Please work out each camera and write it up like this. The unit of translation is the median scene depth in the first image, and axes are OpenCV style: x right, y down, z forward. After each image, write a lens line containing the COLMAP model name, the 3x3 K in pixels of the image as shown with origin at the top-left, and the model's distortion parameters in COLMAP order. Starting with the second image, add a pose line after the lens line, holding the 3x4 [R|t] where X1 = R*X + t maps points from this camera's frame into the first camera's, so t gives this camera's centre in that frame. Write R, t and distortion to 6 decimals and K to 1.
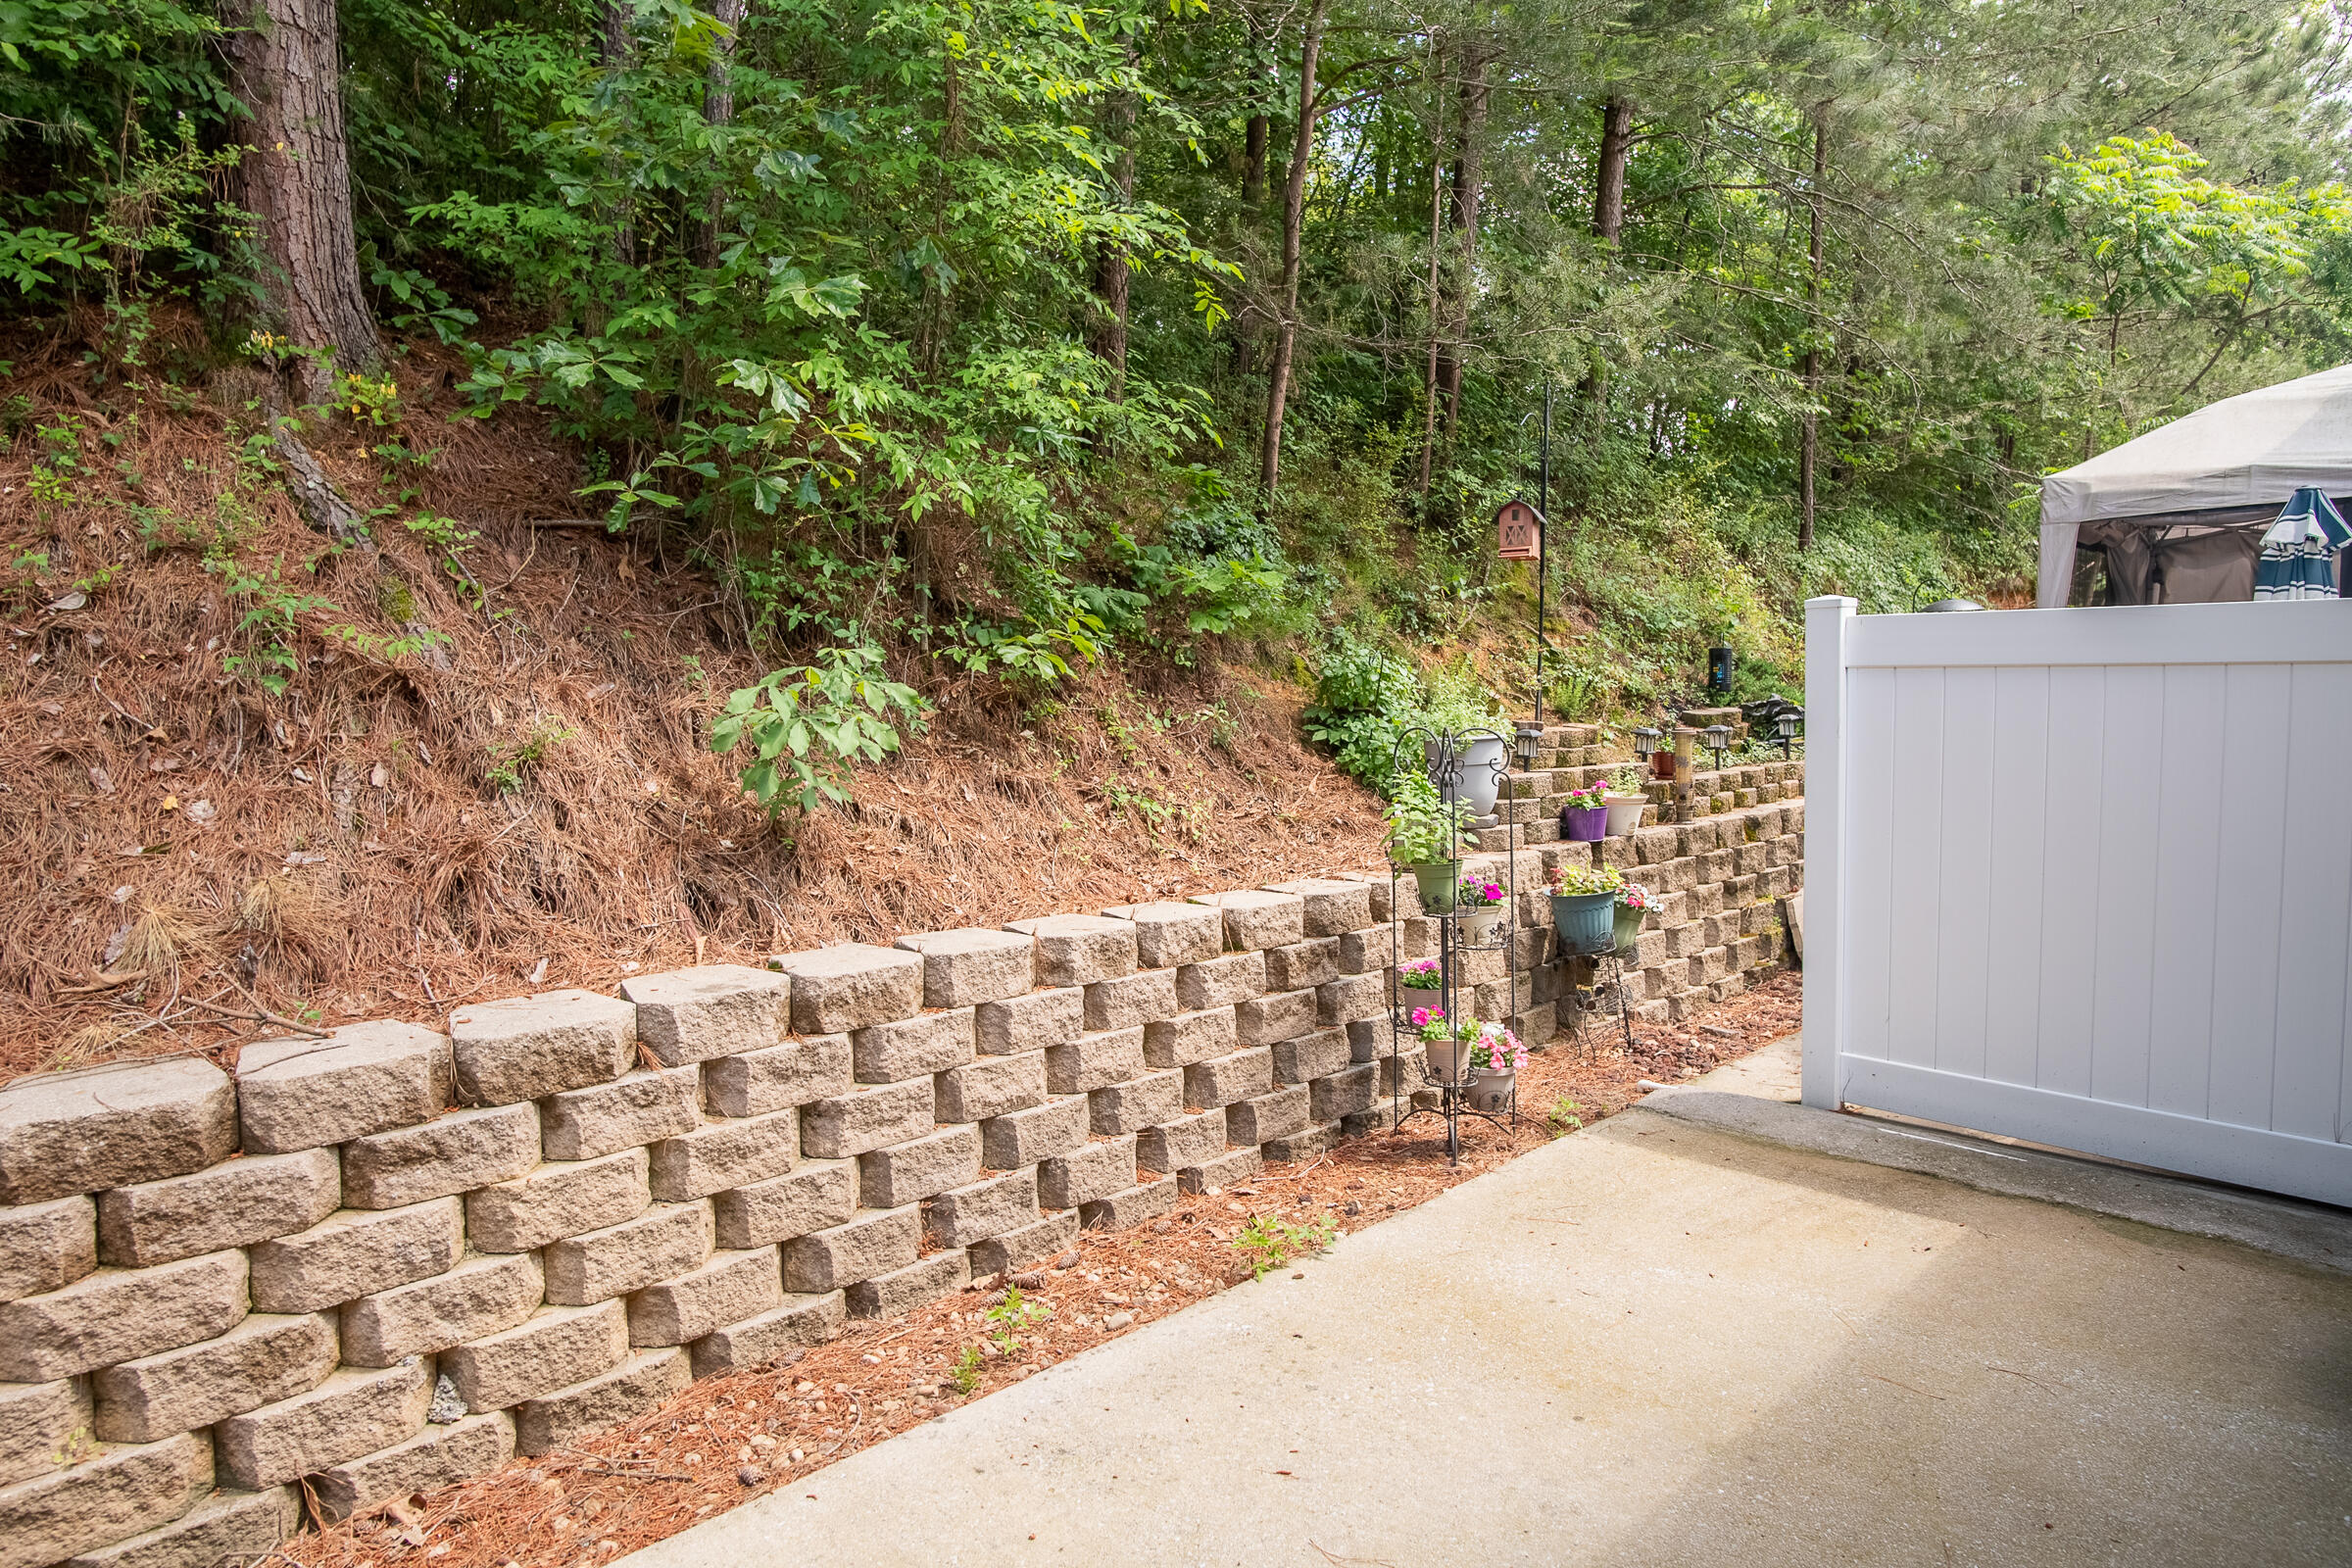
lens RADIAL K [[1365.9, 0, 1182.4], [0, 1365.9, 783.8], [0, 0, 1]] dist [-0.041262, 0.017062]
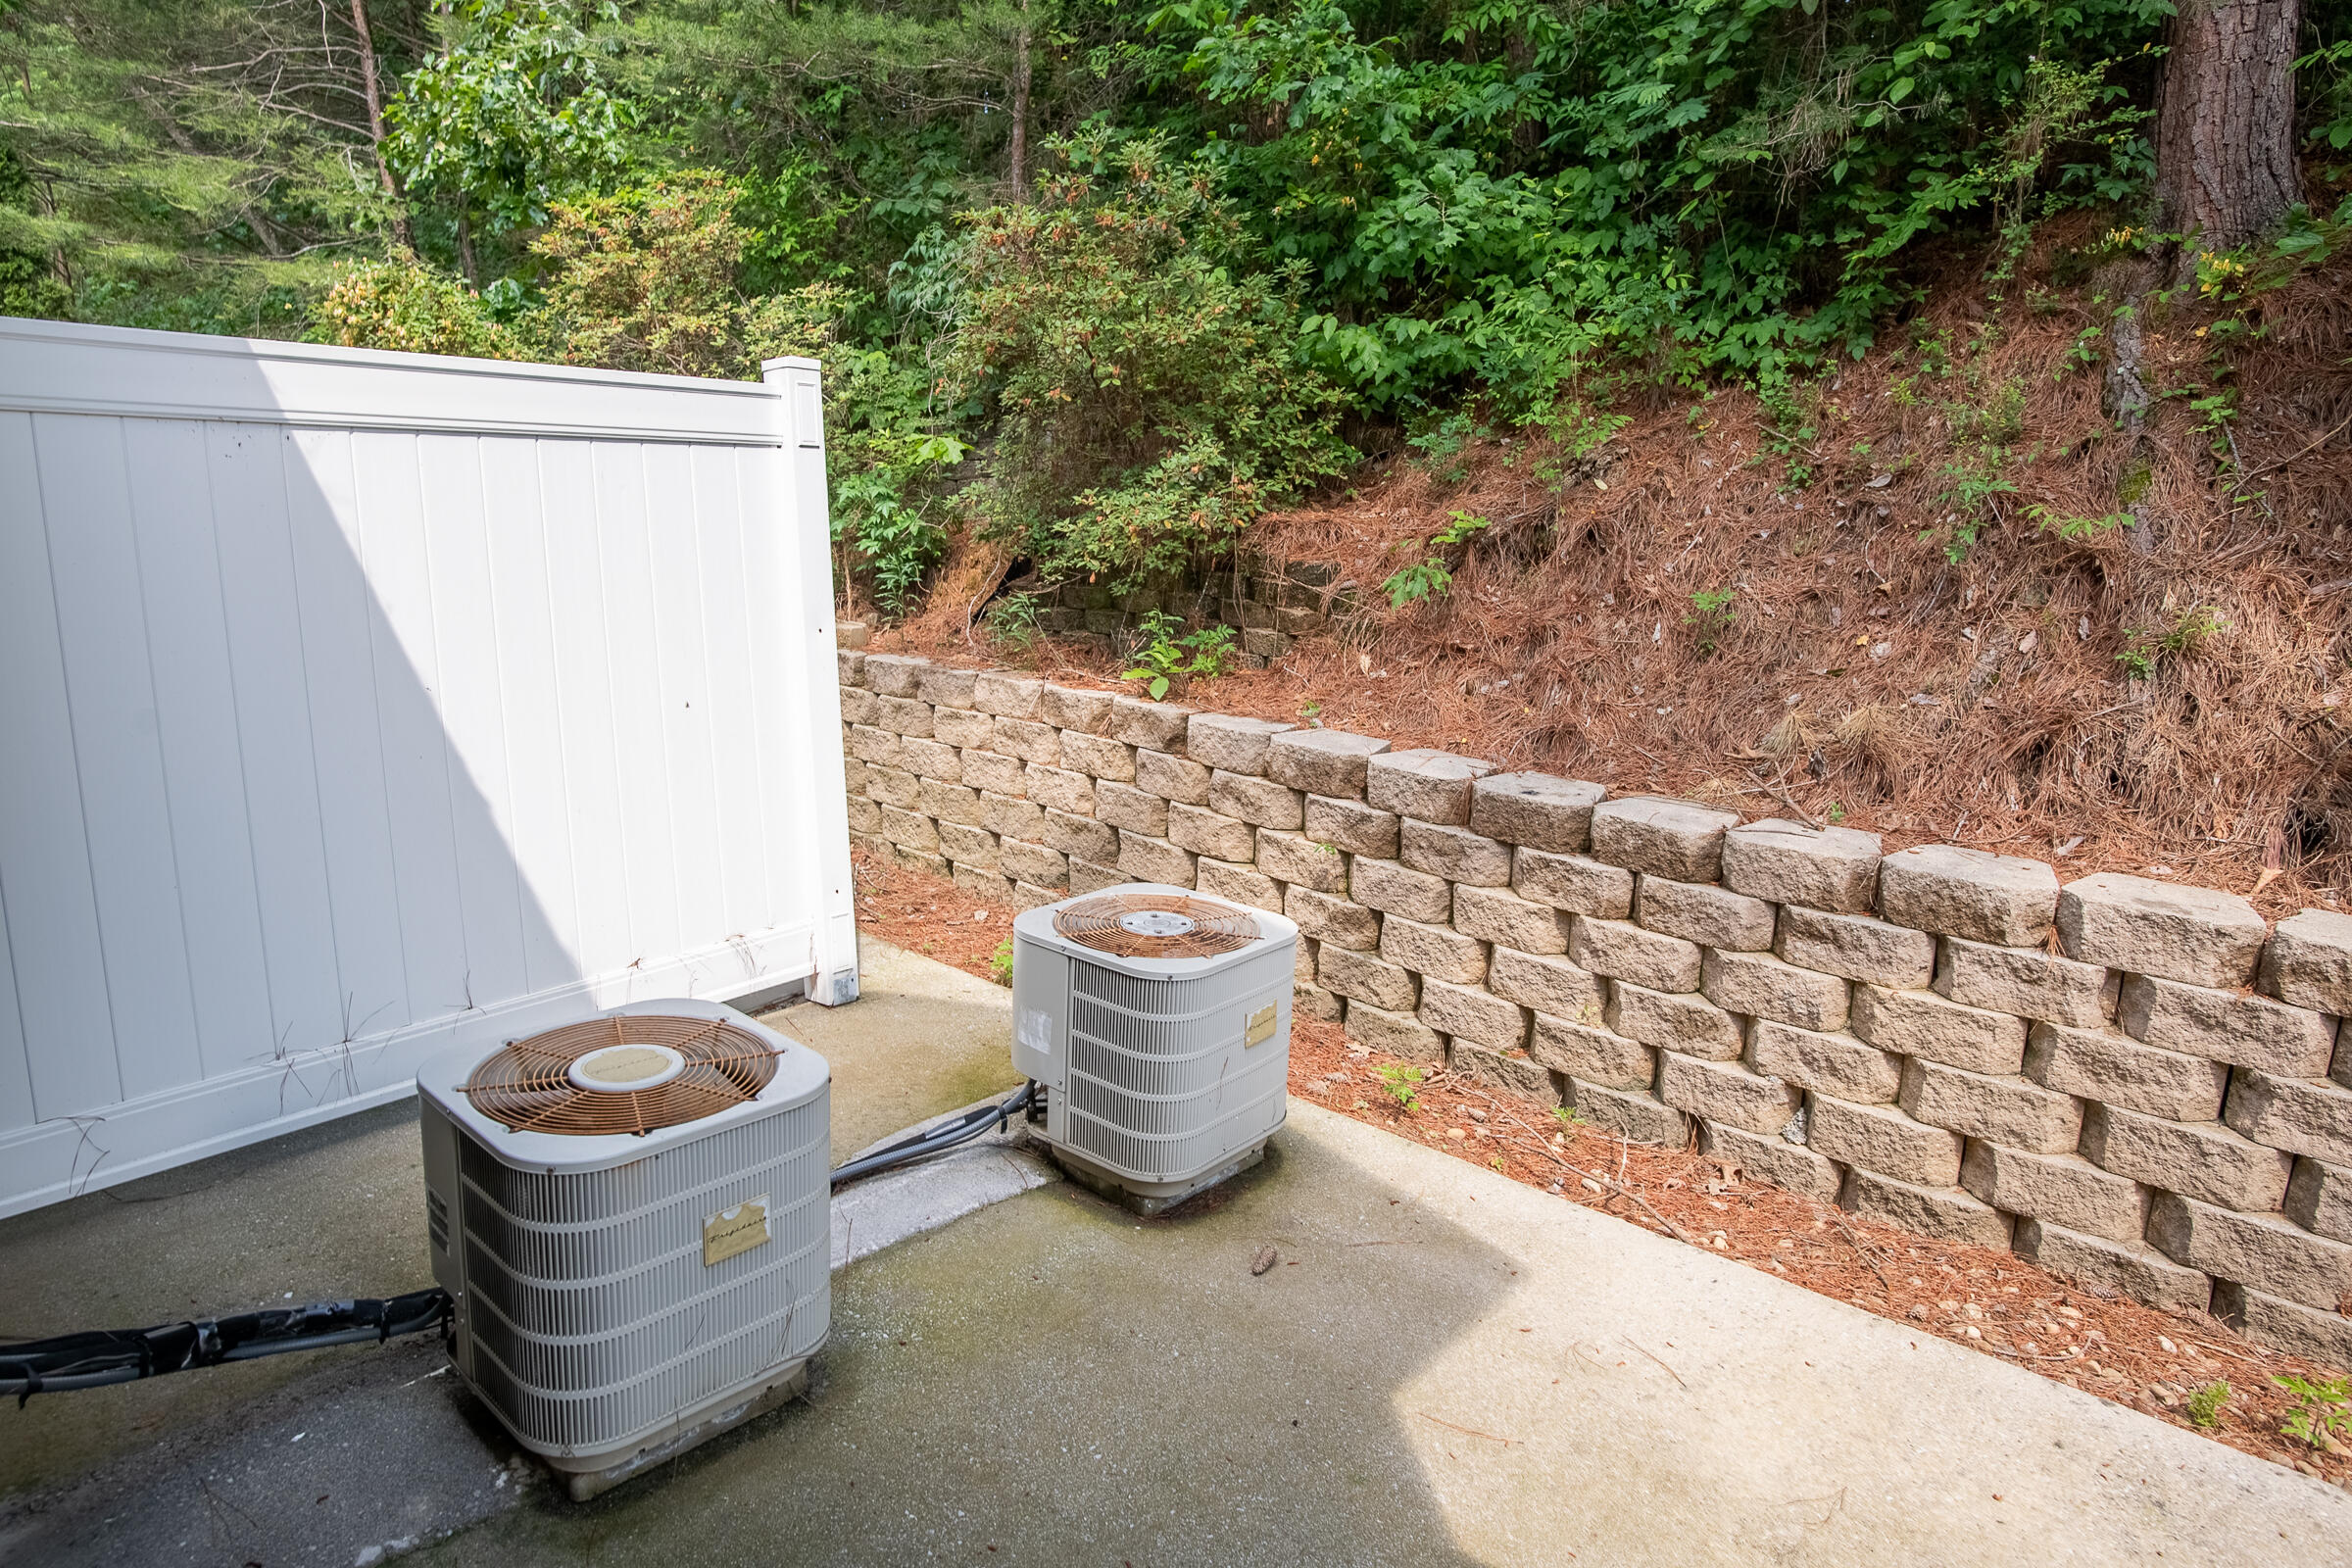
lens RADIAL K [[1365.9, 0, 1182.4], [0, 1365.9, 783.8], [0, 0, 1]] dist [-0.041262, 0.017062]
pose [[0.095880, 0.220162, -0.970740, 0.499058], [-0.118326, 0.970839, 0.208497, -0.047713], [0.988335, 0.094873, 0.119135, 0.212642]]
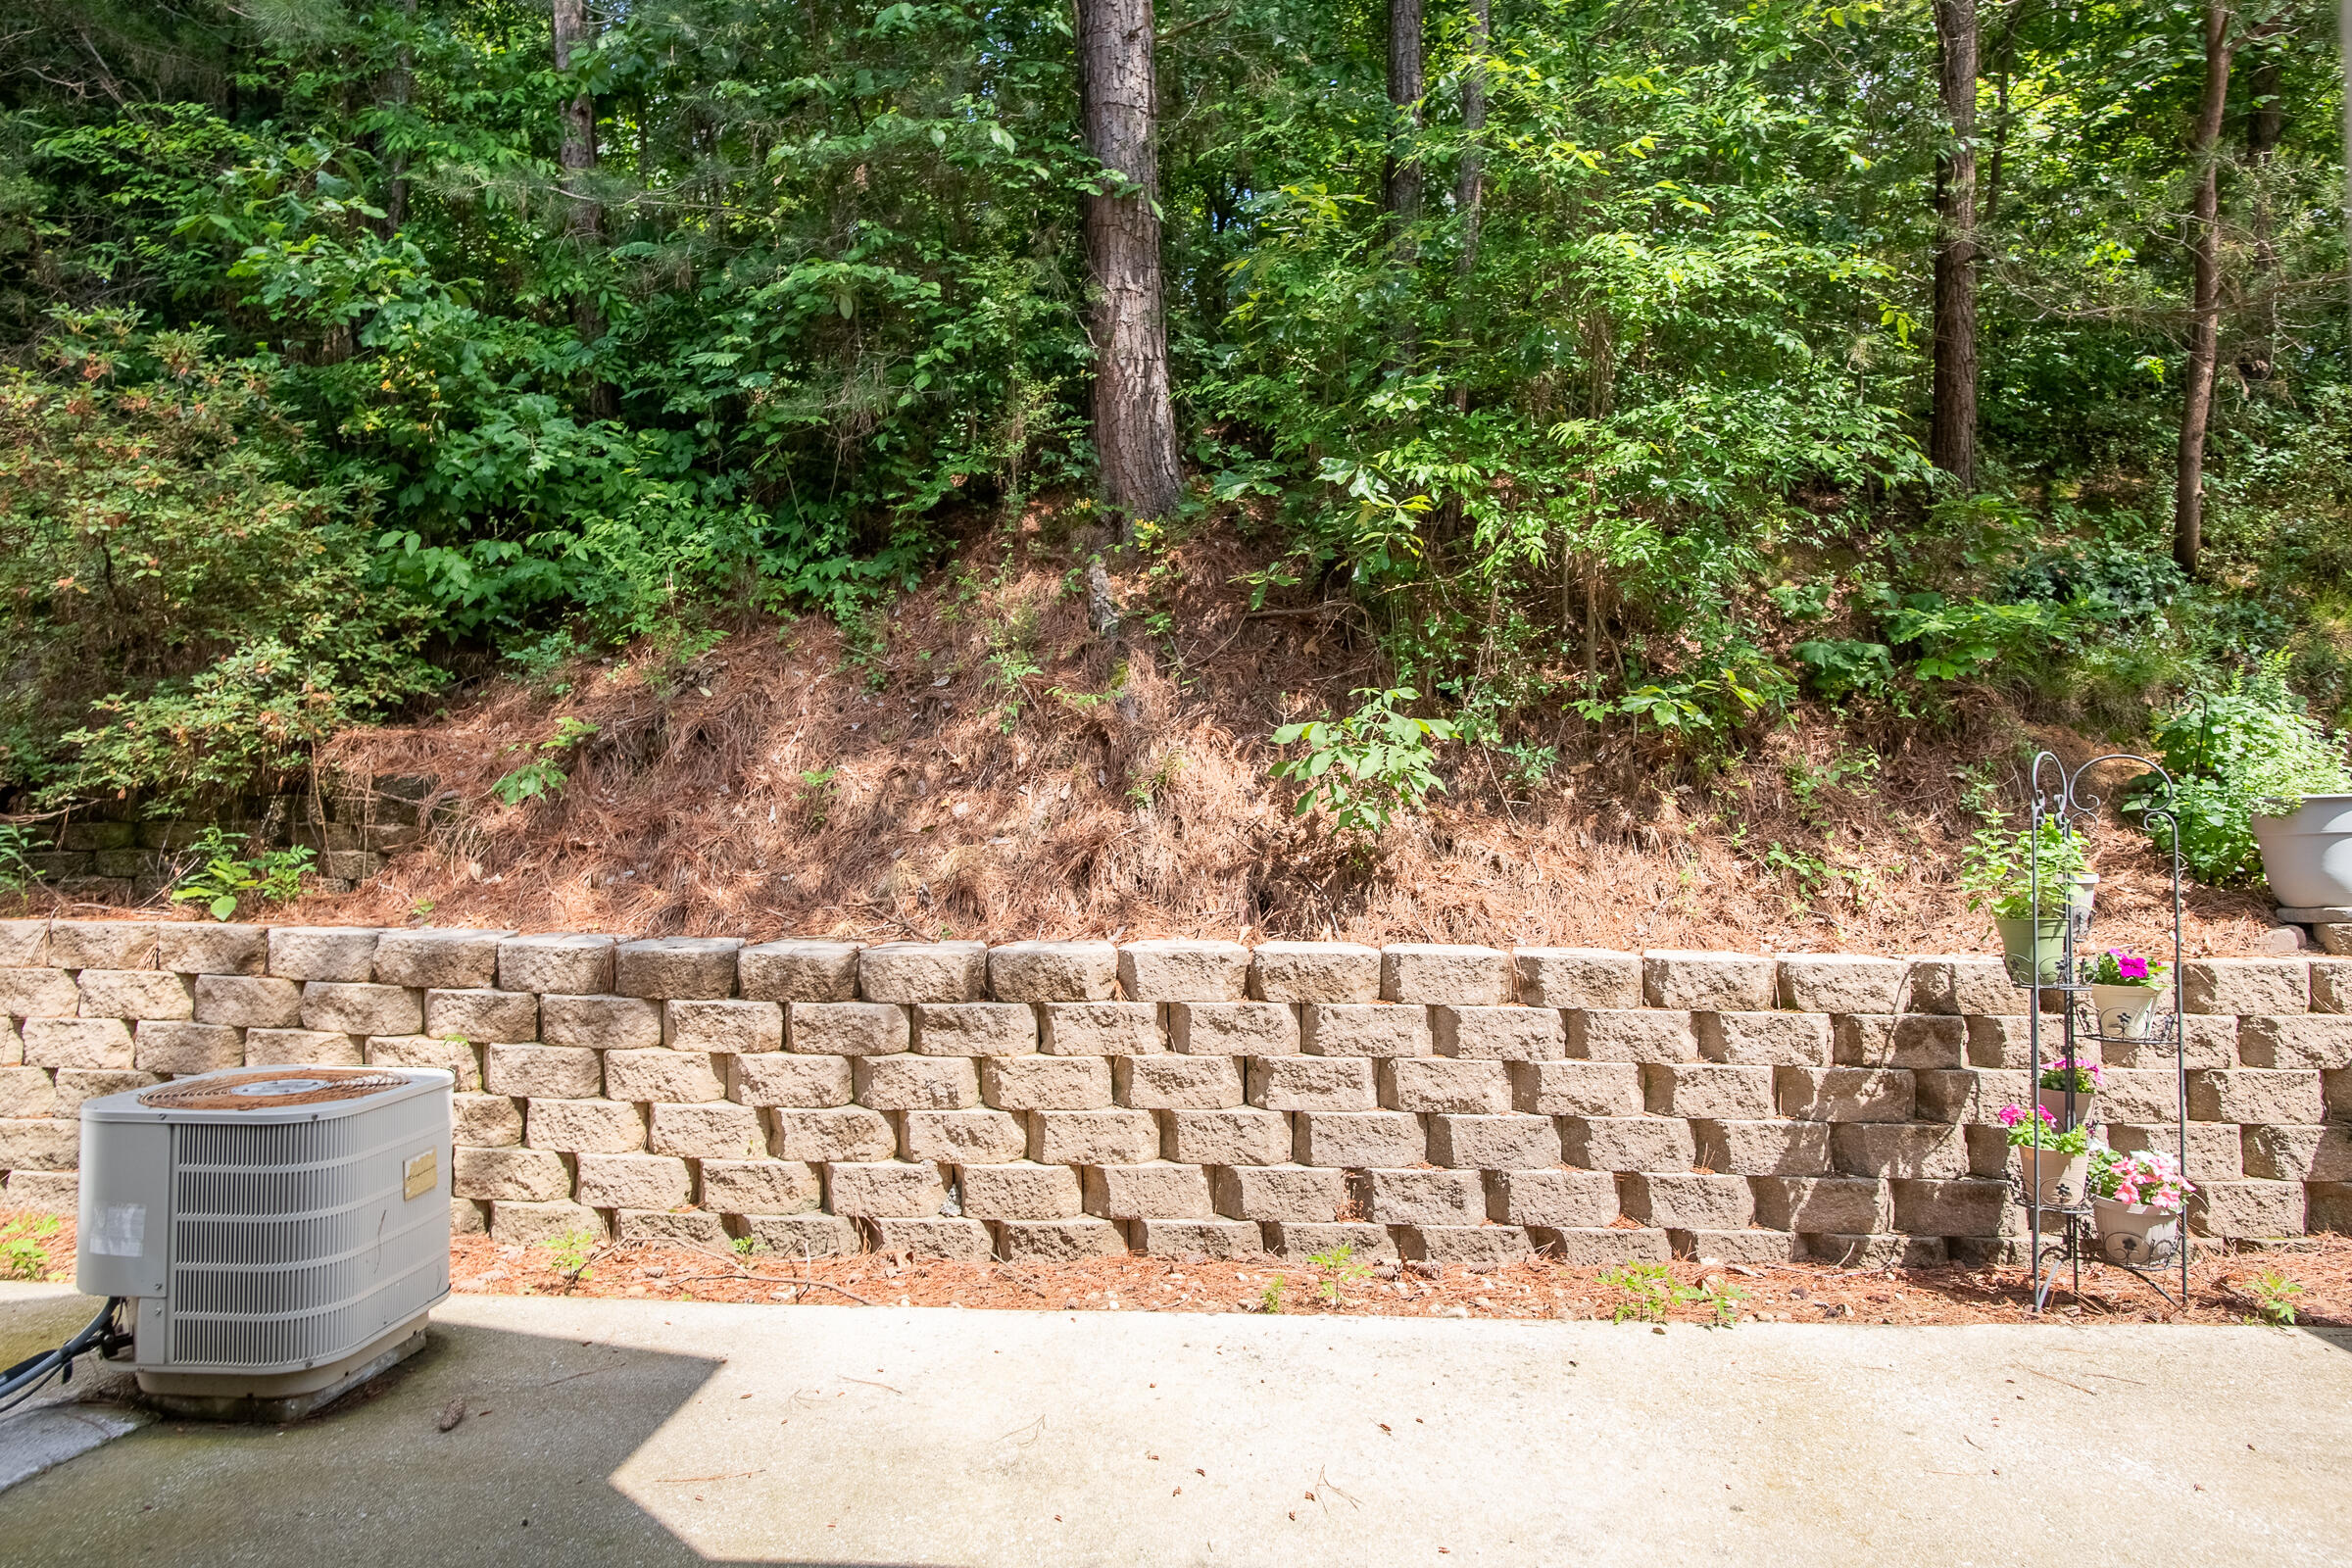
lens RADIAL K [[1365.9, 0, 1182.4], [0, 1365.9, 783.8], [0, 0, 1]] dist [-0.041262, 0.017062]
pose [[0.680957, -0.012473, -0.732217, 0.600658], [-0.064082, 0.995005, -0.076546, 0.098479], [0.729514, 0.099046, 0.676756, 0.137112]]
